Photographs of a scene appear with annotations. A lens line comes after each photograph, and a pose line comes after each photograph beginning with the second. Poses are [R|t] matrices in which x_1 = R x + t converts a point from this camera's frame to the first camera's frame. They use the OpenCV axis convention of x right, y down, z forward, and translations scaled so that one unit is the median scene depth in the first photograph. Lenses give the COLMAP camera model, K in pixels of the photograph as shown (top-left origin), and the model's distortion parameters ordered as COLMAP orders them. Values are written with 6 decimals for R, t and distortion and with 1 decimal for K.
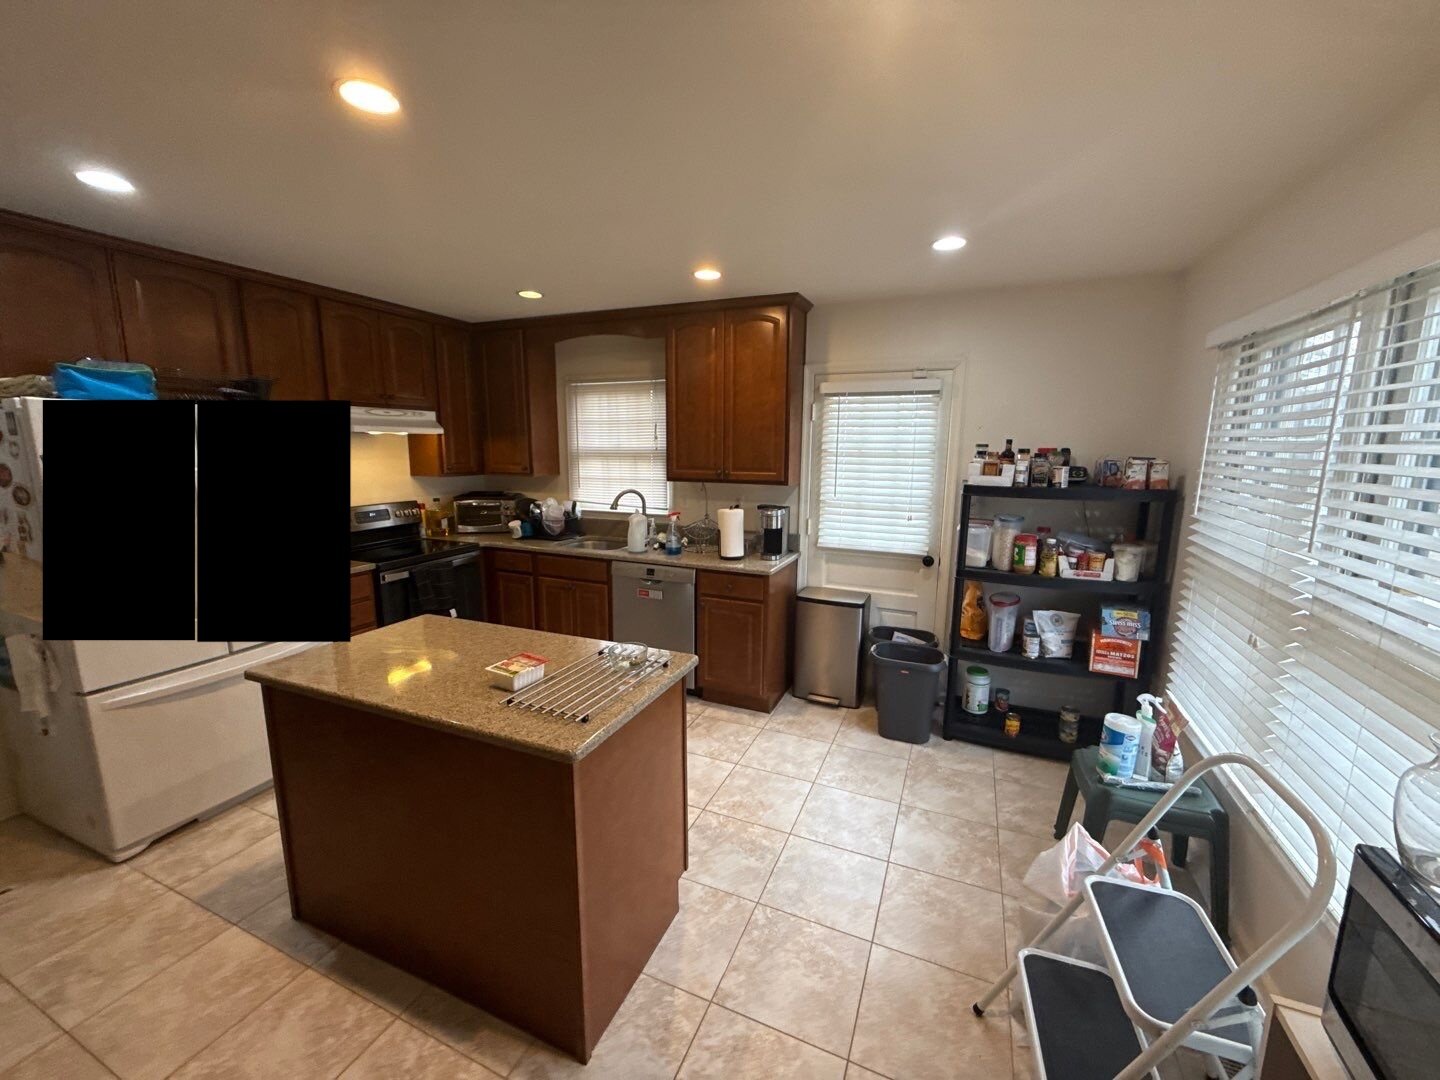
lens RADIAL K [[576.9, 0, 721.3], [0, 576.9, 540.3], [0, 0, 1]] dist [0.010789, -0.000185]
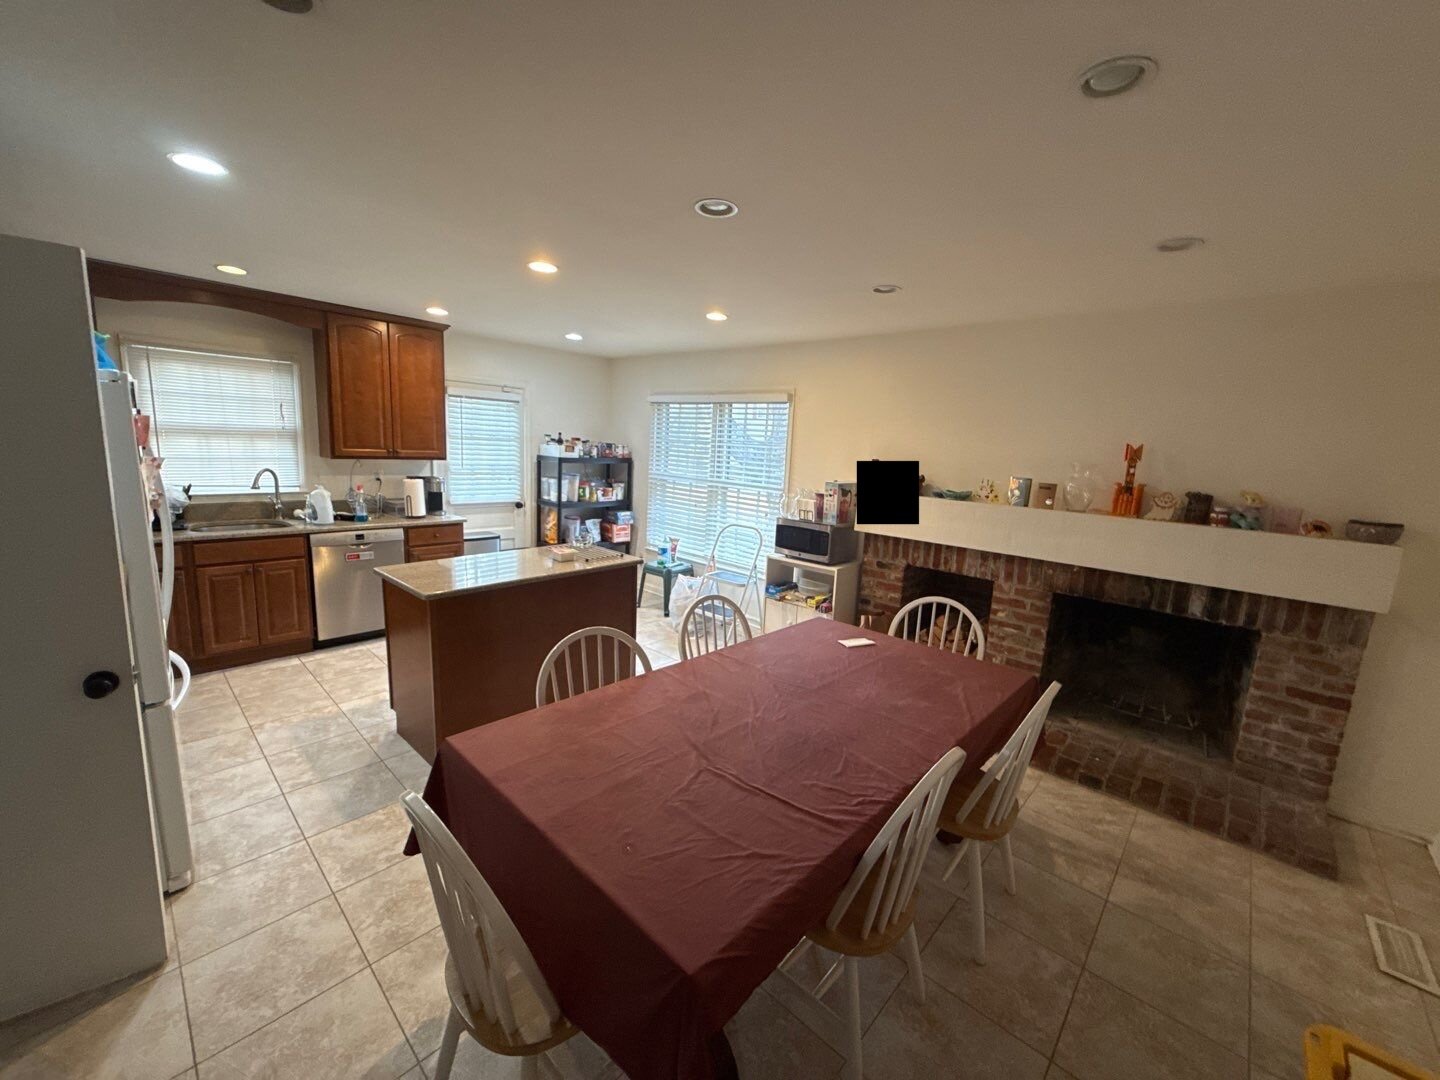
lens RADIAL K [[576.9, 0, 722.0], [0, 576.9, 539.2], [0, 0, 1]] dist [0.010789, -0.000185]
pose [[0.330904, -0.152139, 0.931319, -1.007893], [0.106273, 0.986648, 0.123418, -0.008430], [-0.937661, 0.058135, 0.342654, -0.093152]]
